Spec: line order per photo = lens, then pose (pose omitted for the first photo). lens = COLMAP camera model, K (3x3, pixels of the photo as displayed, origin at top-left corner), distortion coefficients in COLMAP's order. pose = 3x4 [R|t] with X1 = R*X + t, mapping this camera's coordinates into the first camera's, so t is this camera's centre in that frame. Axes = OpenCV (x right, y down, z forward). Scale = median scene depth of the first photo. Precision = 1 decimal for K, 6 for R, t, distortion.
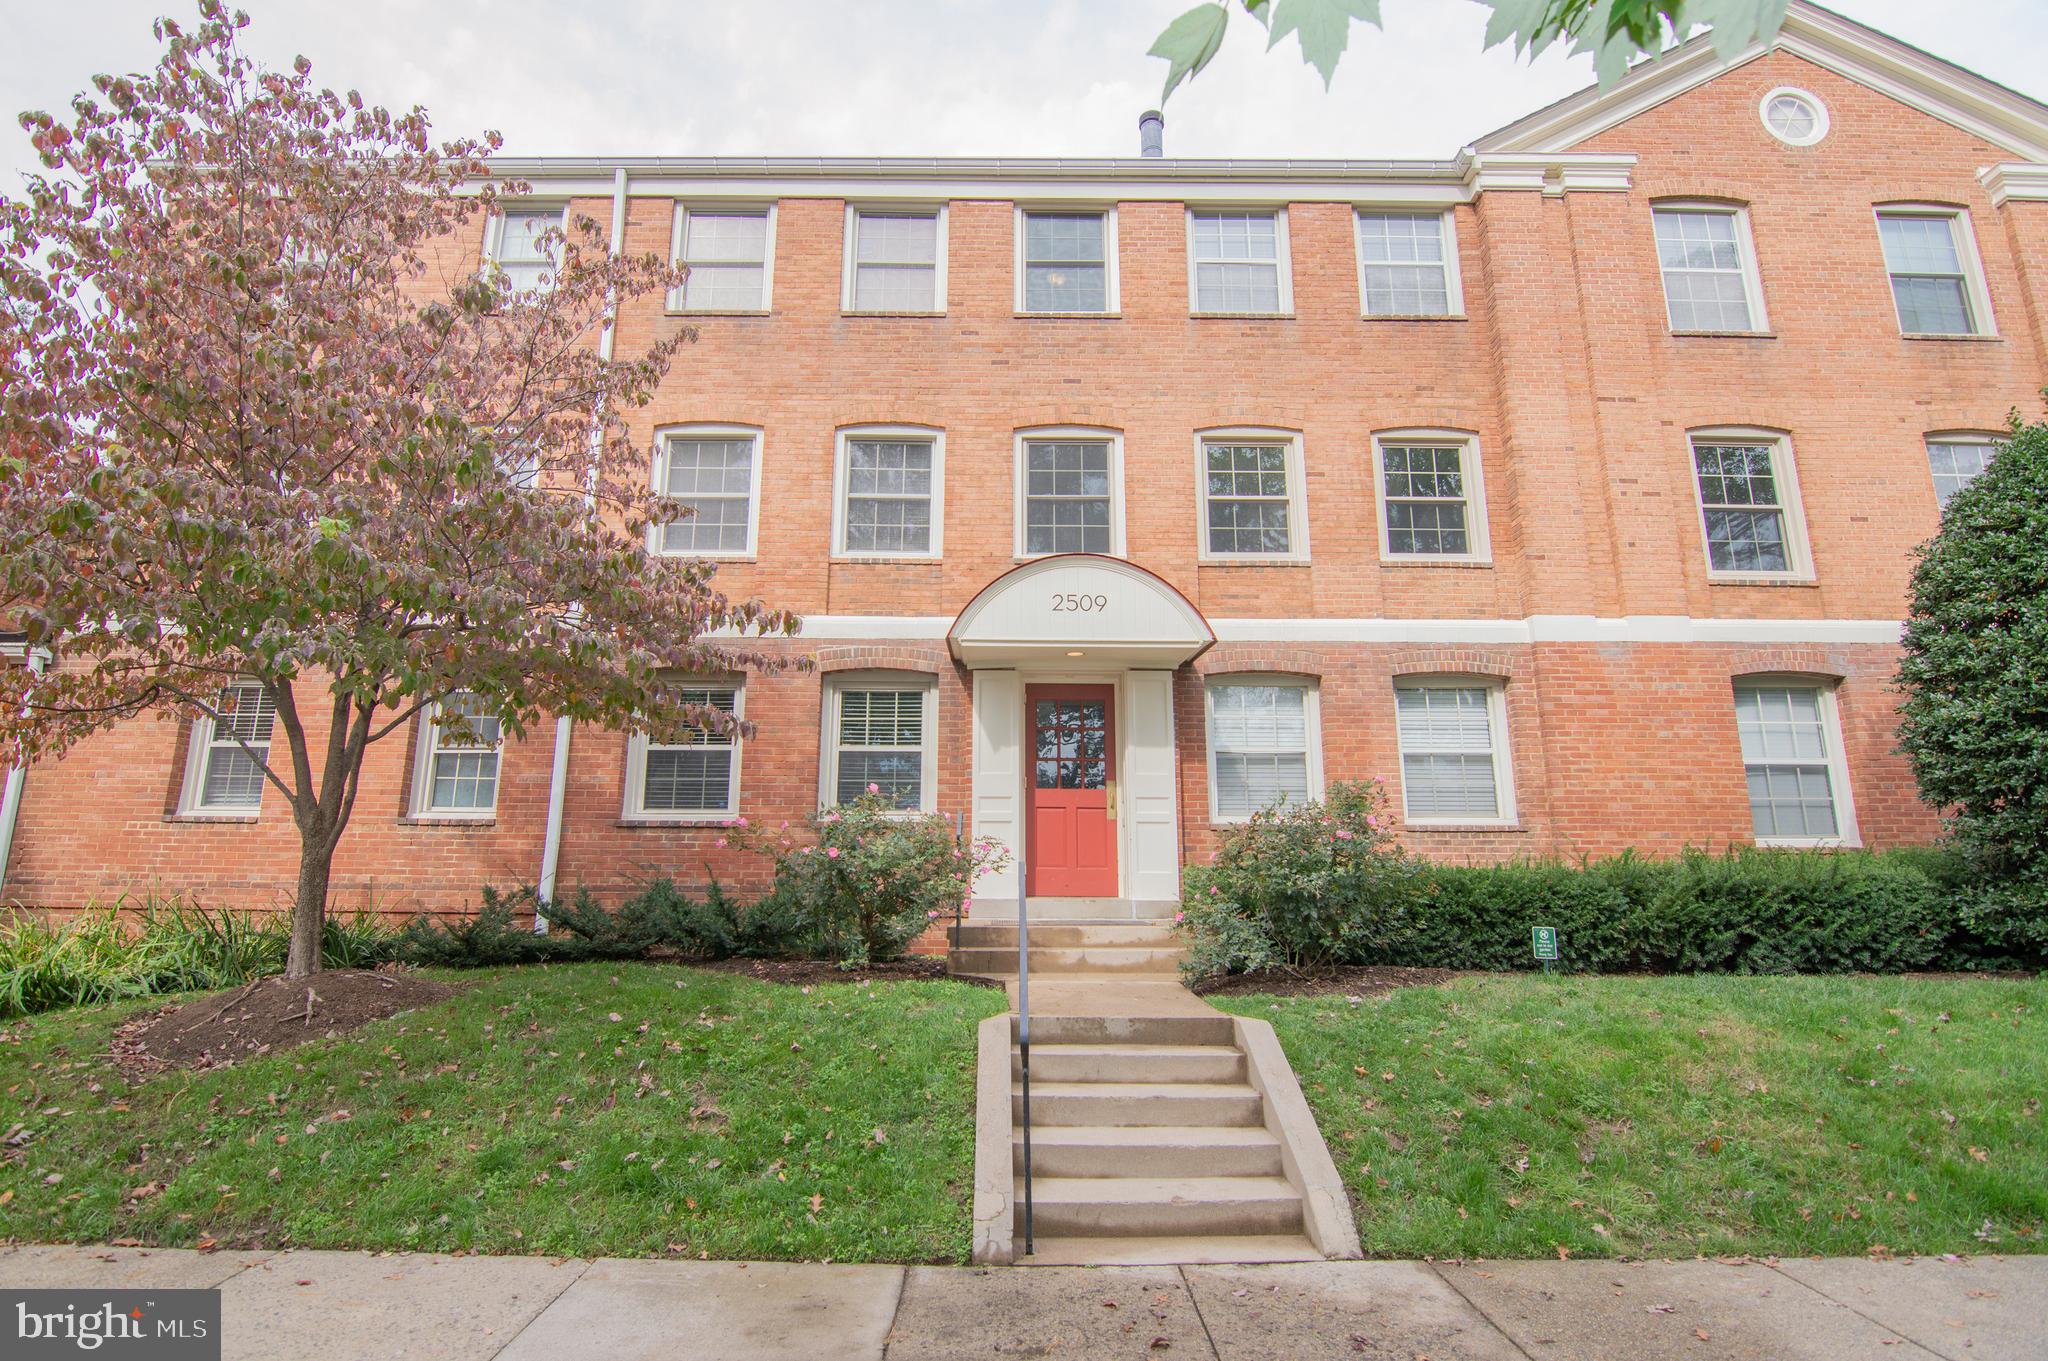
lens RADIAL K [[801.4, 0, 1022.2], [0, 801.4, 640.4], [0, 0, 1]] dist [-0.000237, -0.000113]
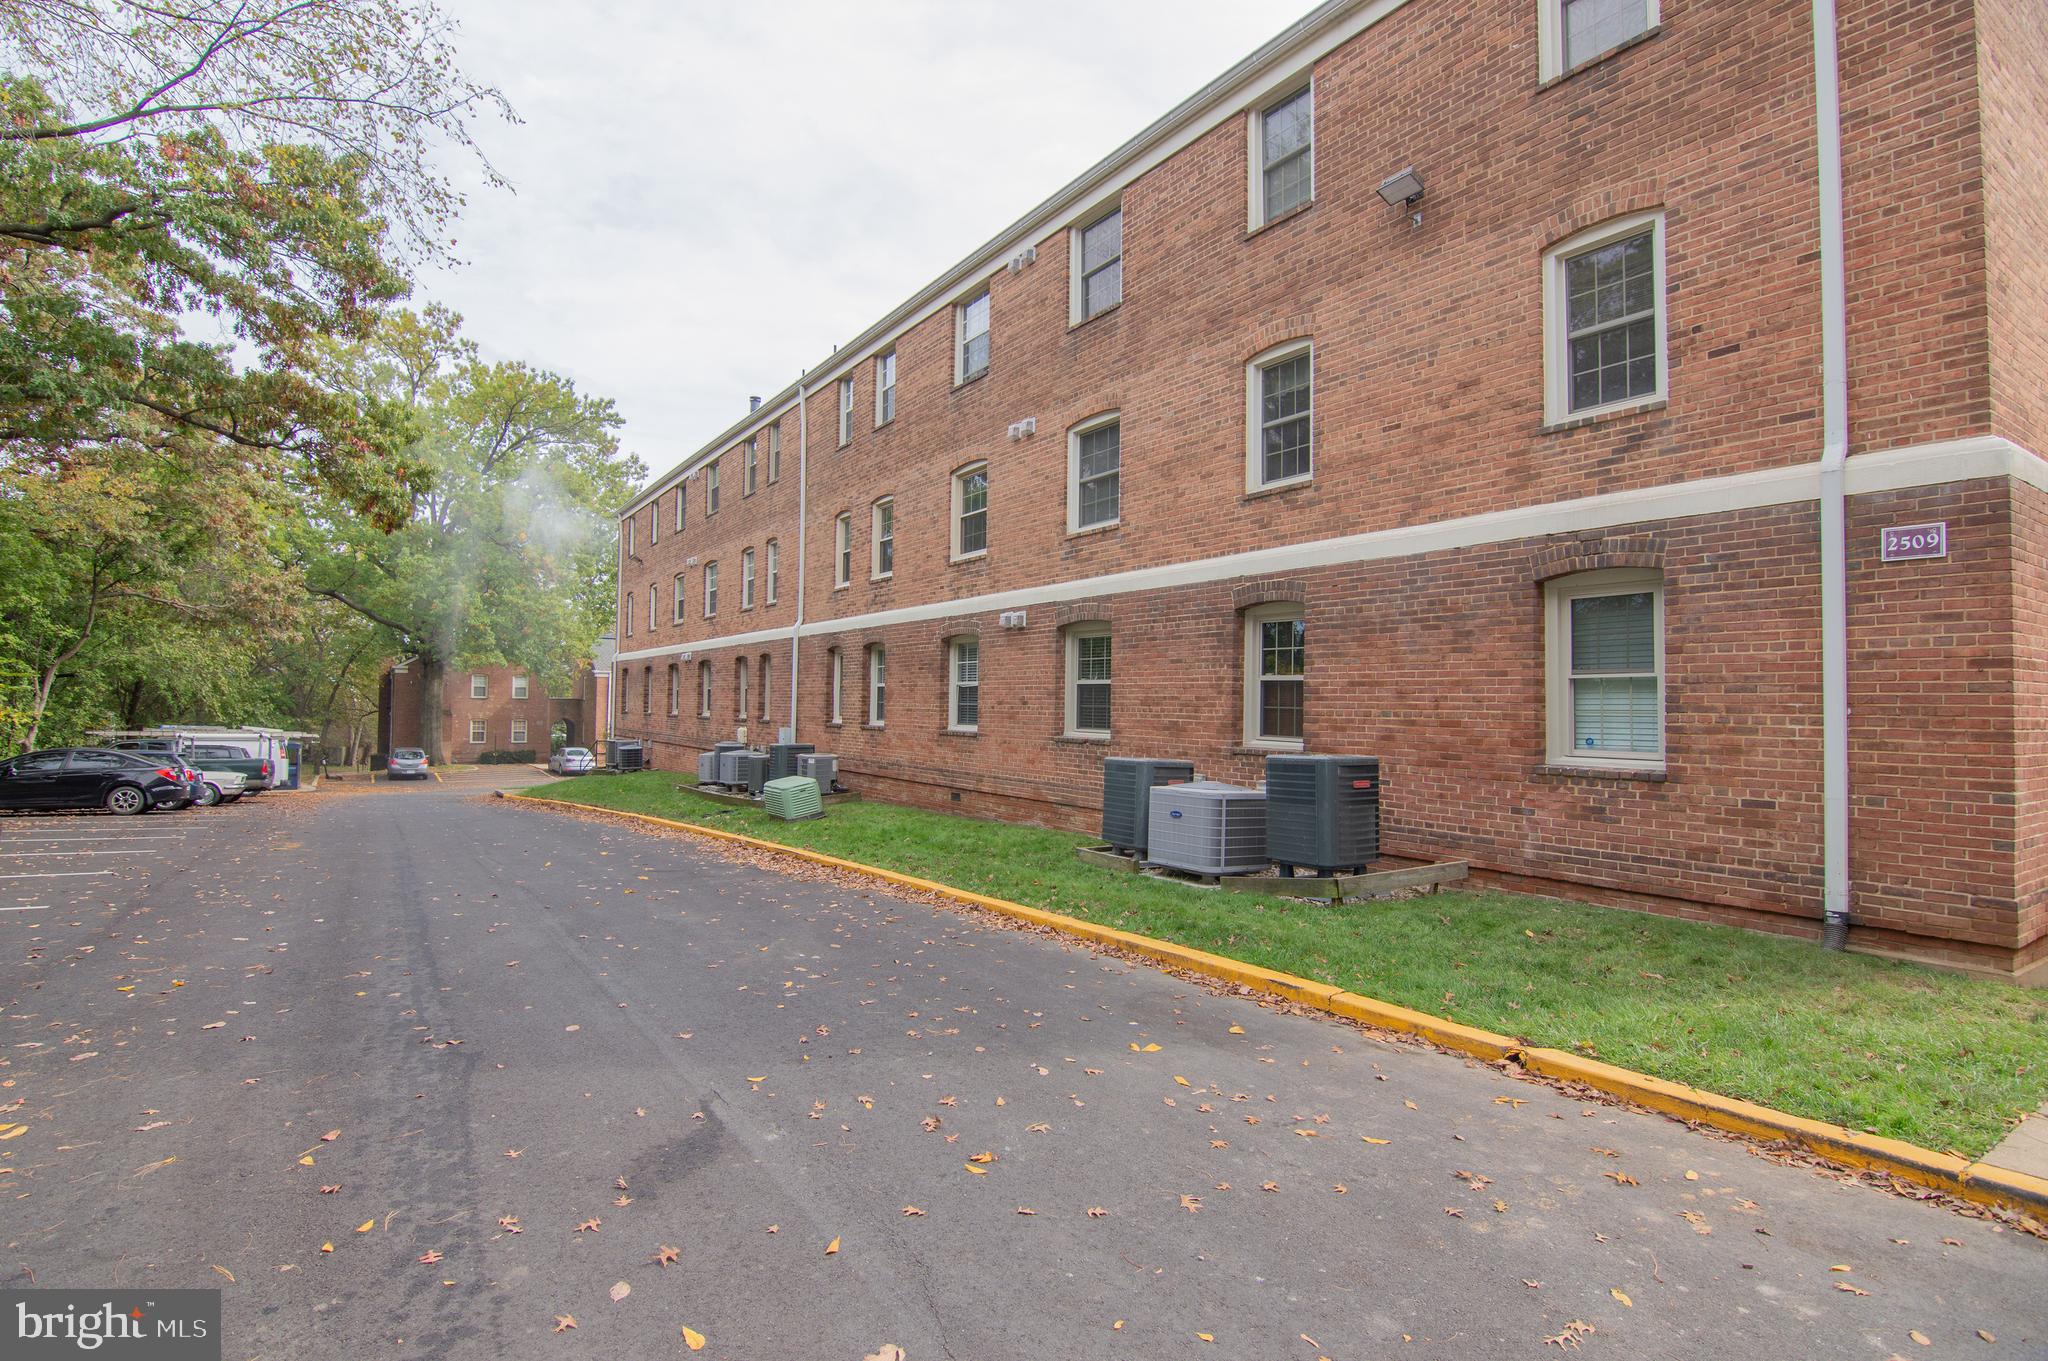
lens RADIAL K [[1113.8, 0, 1020.8], [0, 1113.8, 662.4], [0, 0, 1]] dist [0.001545, -0.001667]
pose [[0.517709, -0.034789, -0.854849, 1.264860], [0.138798, 0.989352, 0.043795, 0.010432], [0.844223, -0.141324, 0.517025, -0.012257]]
